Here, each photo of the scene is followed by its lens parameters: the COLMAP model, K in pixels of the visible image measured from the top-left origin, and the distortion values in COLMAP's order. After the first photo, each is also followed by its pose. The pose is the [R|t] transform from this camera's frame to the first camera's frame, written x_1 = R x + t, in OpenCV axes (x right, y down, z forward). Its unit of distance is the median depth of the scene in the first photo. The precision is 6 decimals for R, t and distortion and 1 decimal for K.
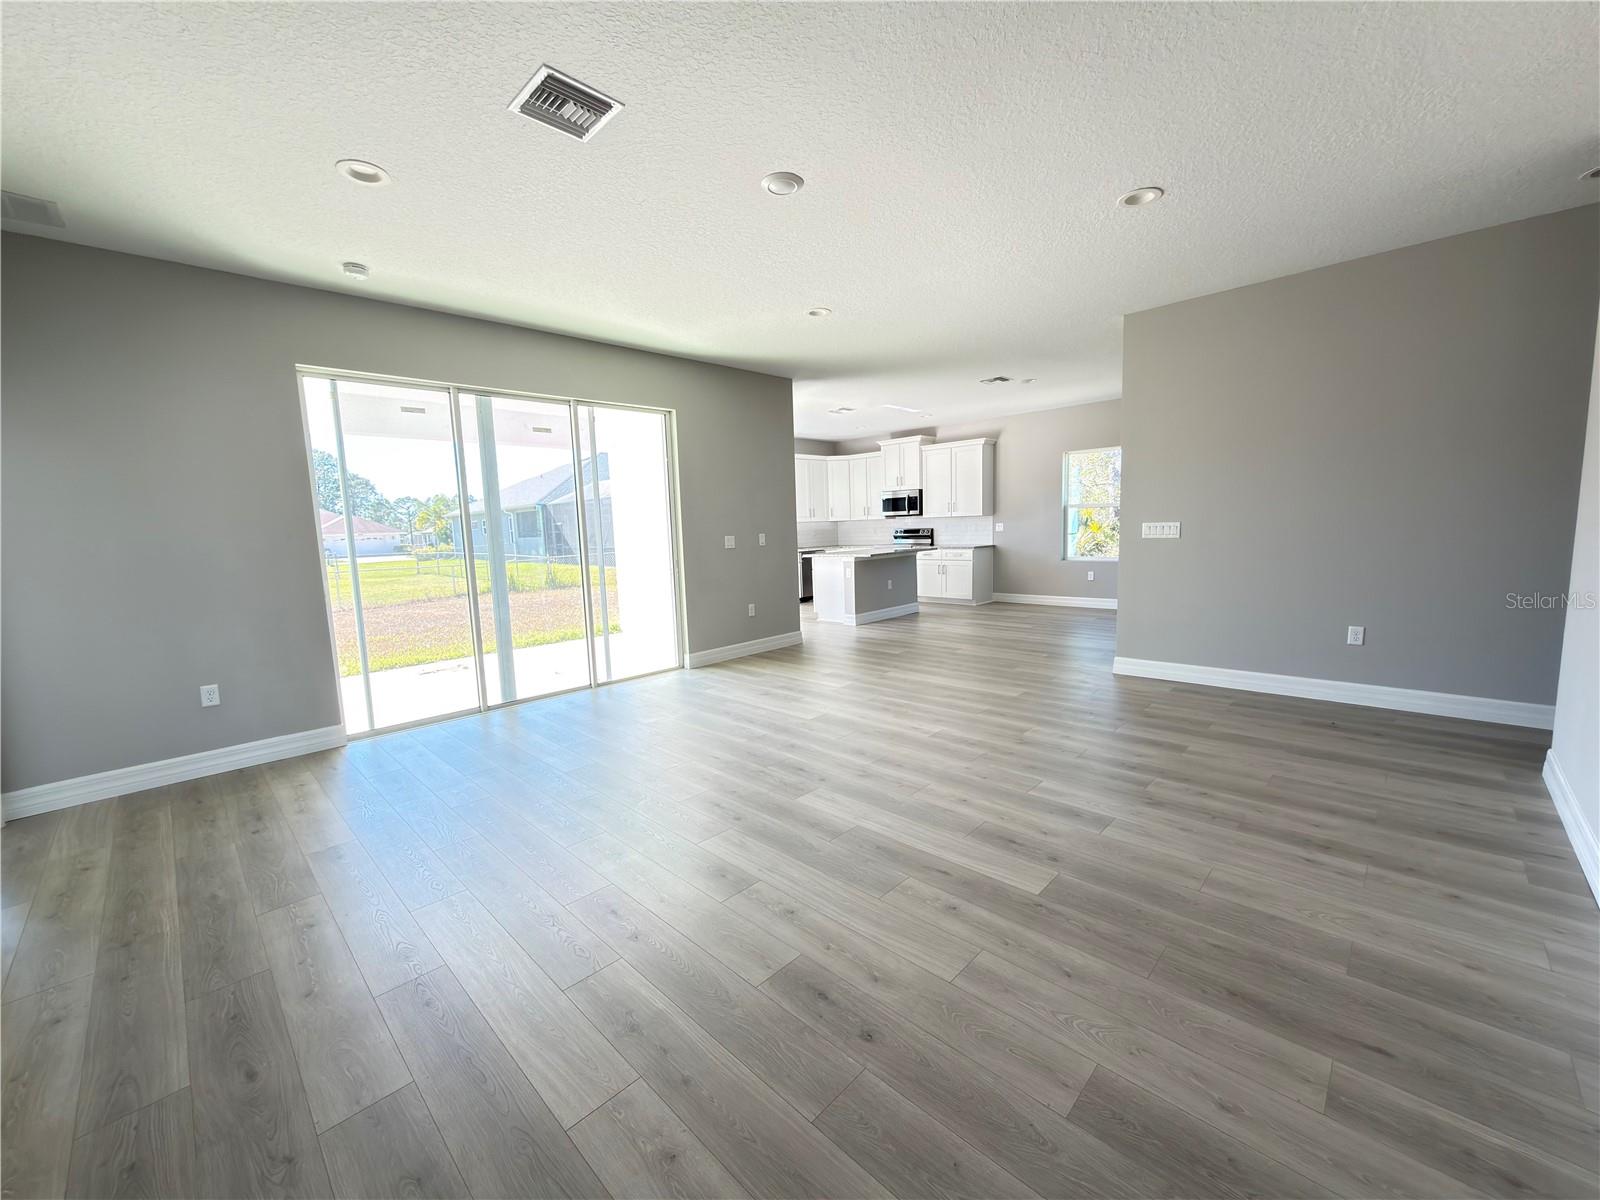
lens RADIAL K [[631.1, 0, 795.3], [0, 631.1, 603.9], [0, 0, 1]] dist [-0.000770, -0.000413]
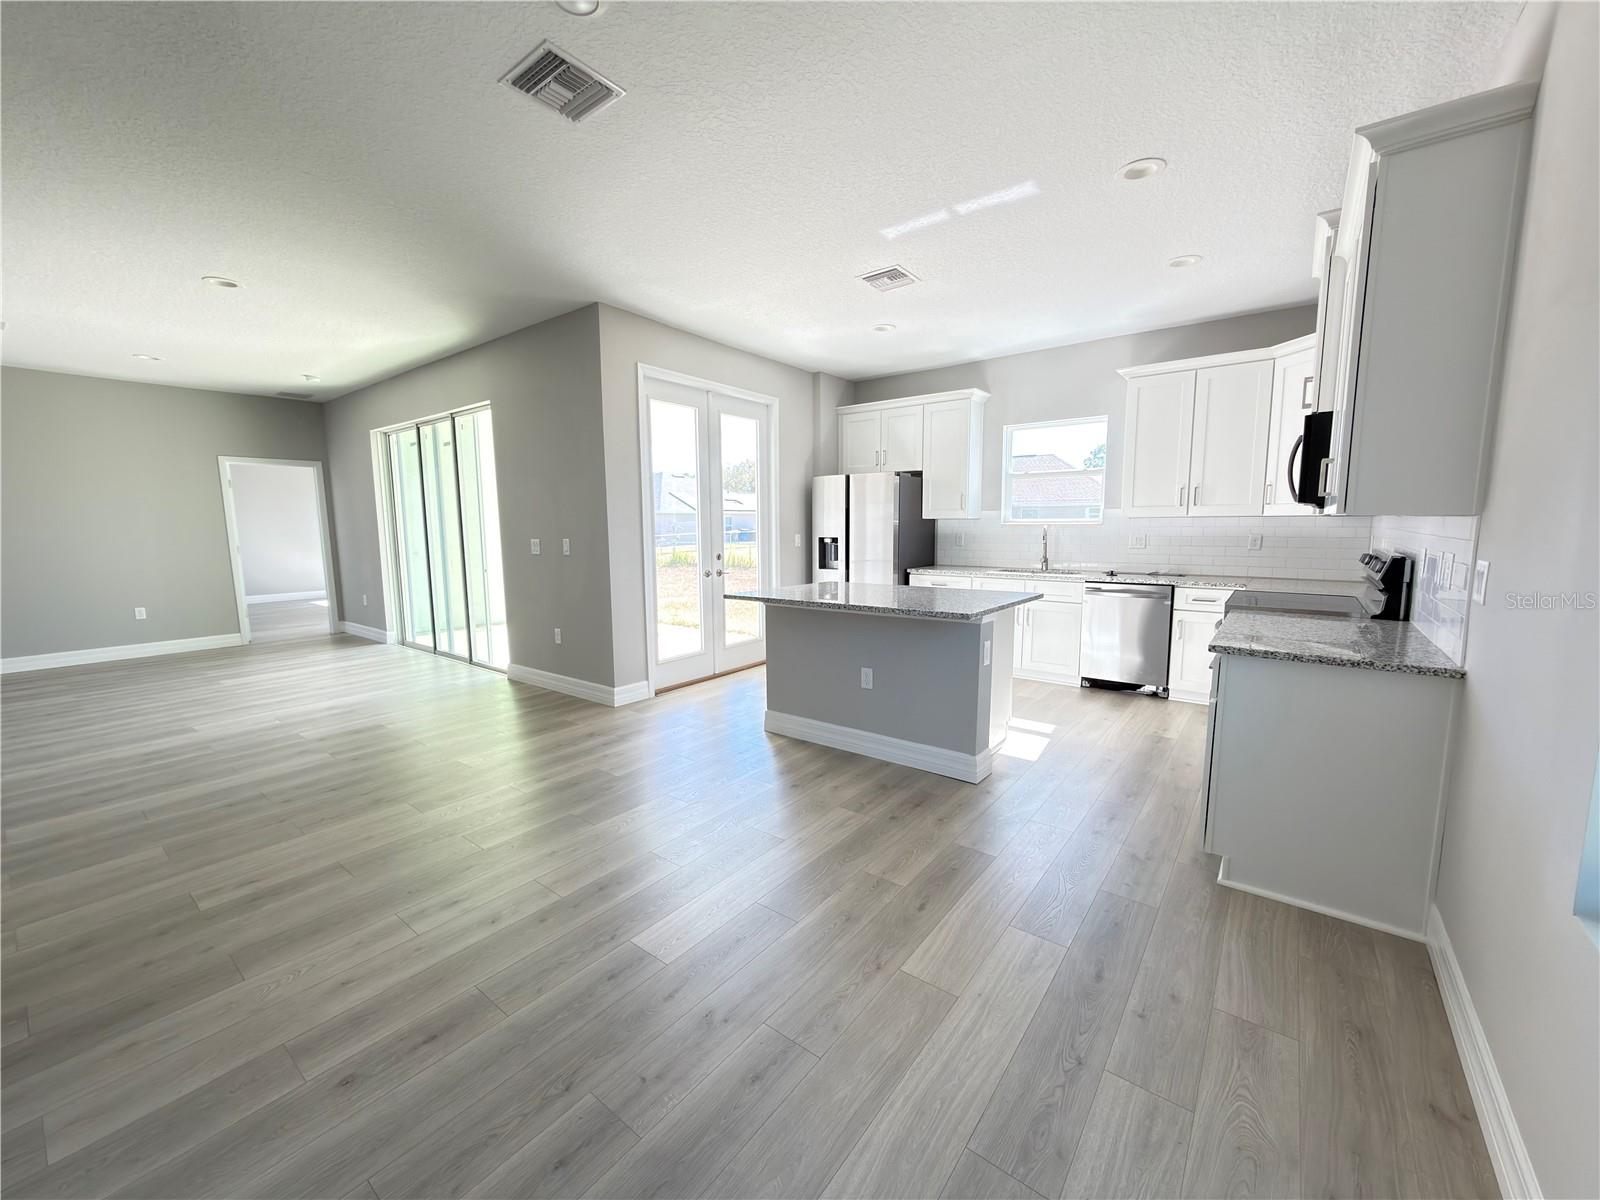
lens RADIAL K [[630.1, 0, 801.4], [0, 630.1, 604.6], [0, 0, 1]] dist [0.000983, 0.000382]
pose [[0.127280, 0.163803, -0.978248, 0.520657], [-0.119444, 0.981623, 0.148827, -0.129561], [0.984649, 0.097903, 0.144507, 0.852348]]
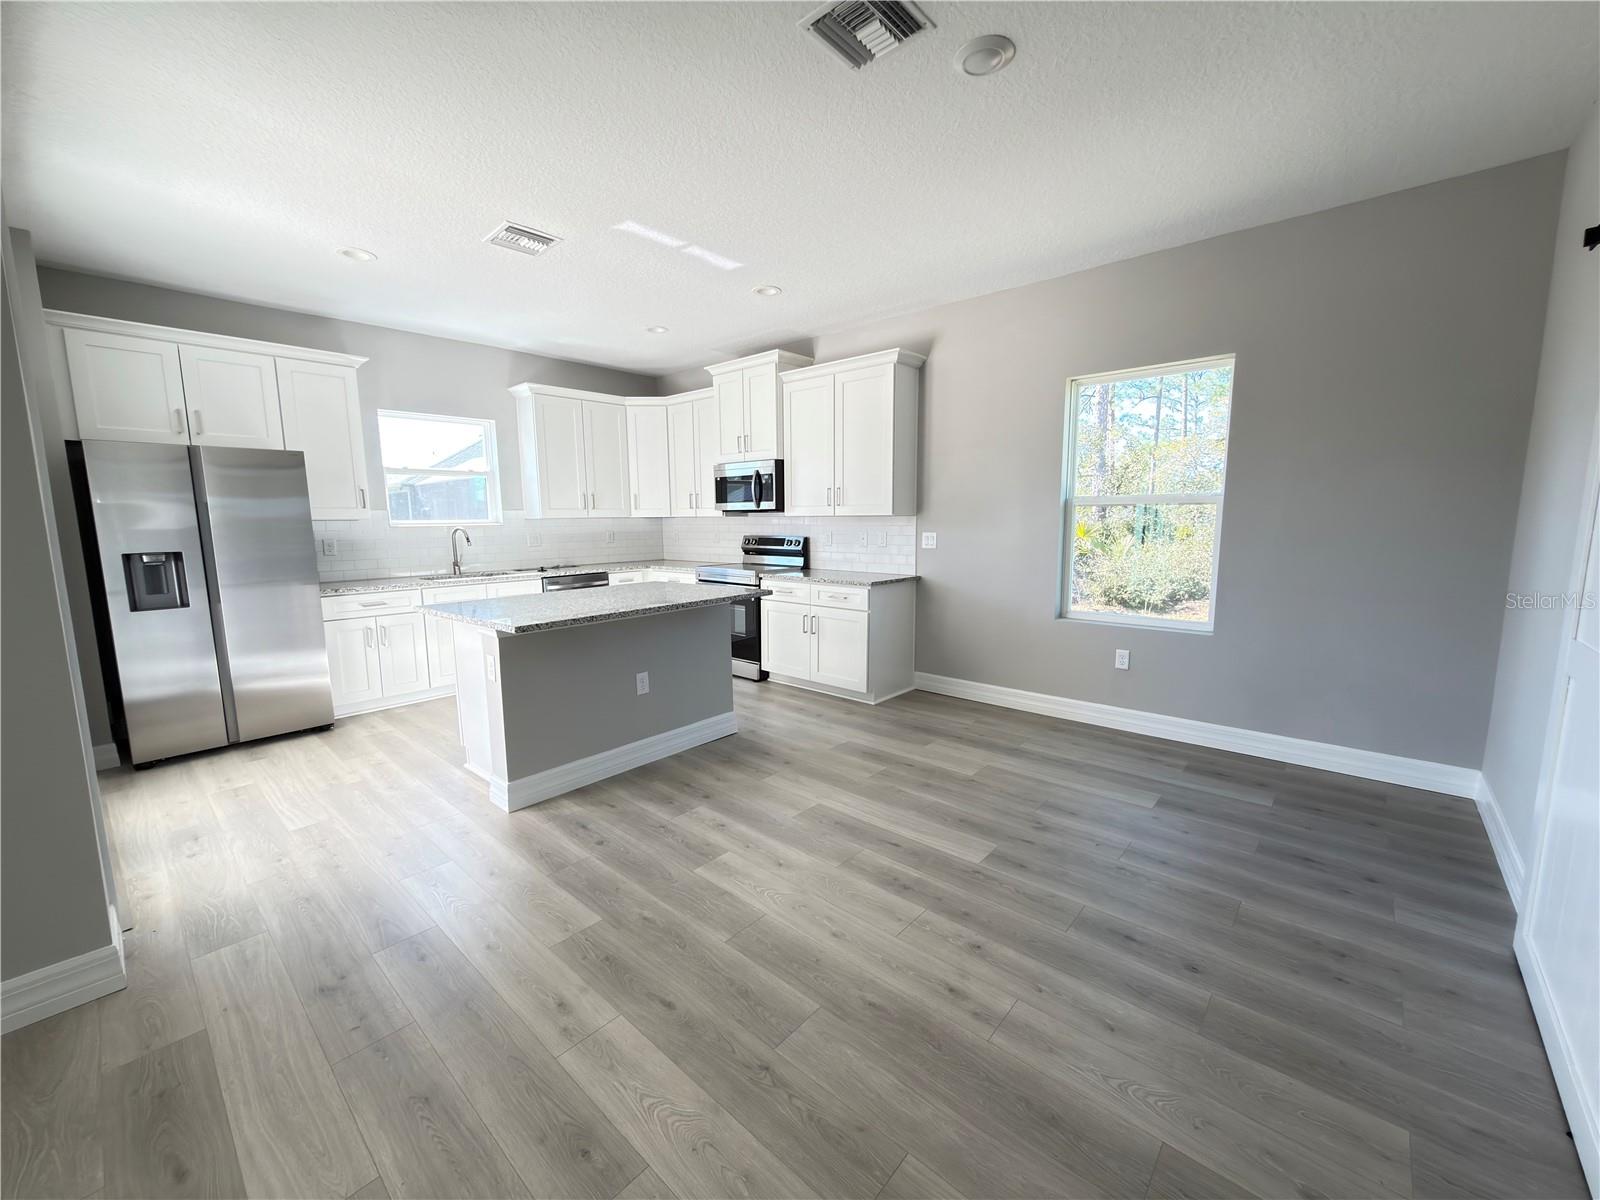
lens RADIAL K [[631.1, 0, 795.3], [0, 631.1, 603.9], [0, 0, 1]] dist [-0.000770, -0.000413]
pose [[0.998463, 0.018390, 0.052283, 0.214992], [-0.019091, 0.999734, 0.012945, -0.084270], [-0.052031, -0.013923, 0.998548, 0.568773]]
